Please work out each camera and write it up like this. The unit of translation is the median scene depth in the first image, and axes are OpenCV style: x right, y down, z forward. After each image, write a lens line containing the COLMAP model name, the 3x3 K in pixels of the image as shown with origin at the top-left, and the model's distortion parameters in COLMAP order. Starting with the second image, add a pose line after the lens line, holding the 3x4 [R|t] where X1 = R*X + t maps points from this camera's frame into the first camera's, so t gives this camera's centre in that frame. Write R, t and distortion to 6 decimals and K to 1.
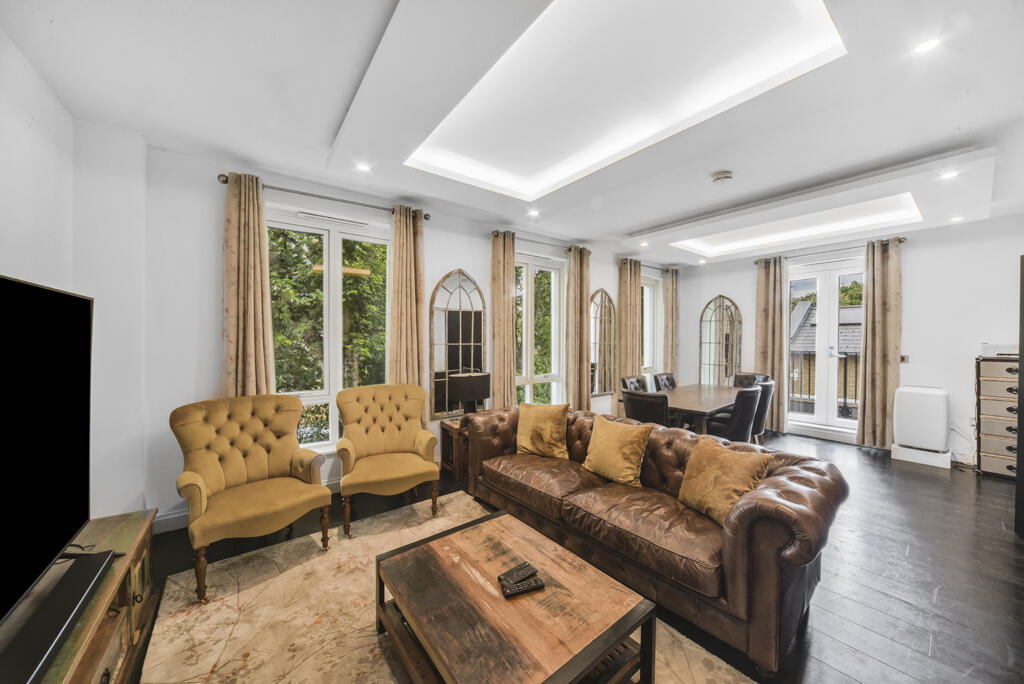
lens RADIAL K [[360.3, 0, 515.7], [0, 360.3, 342.6], [0, 0, 1]] dist [-0.005426, 0.002007]
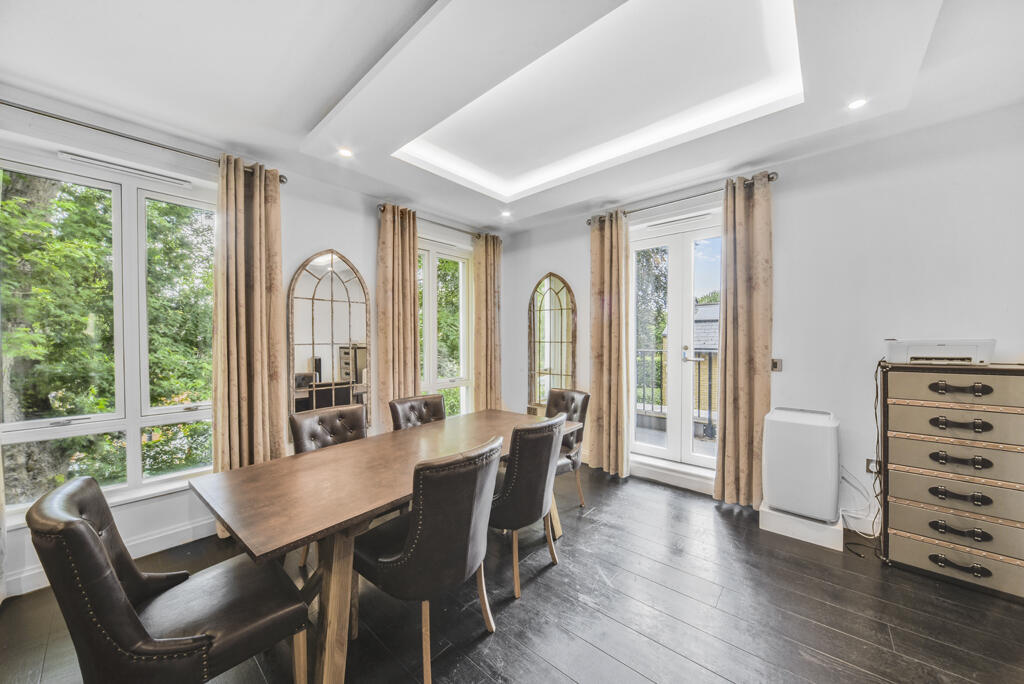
lens RADIAL K [[360.3, 0, 511.3], [0, 360.3, 343.6], [0, 0, 1]] dist [-0.005426, 0.002007]
pose [[0.981126, -0.013756, 0.192882, 0.424415], [0.012759, 0.999898, 0.006410, -0.002014], [-0.192951, -0.003828, 0.981201, 0.396274]]
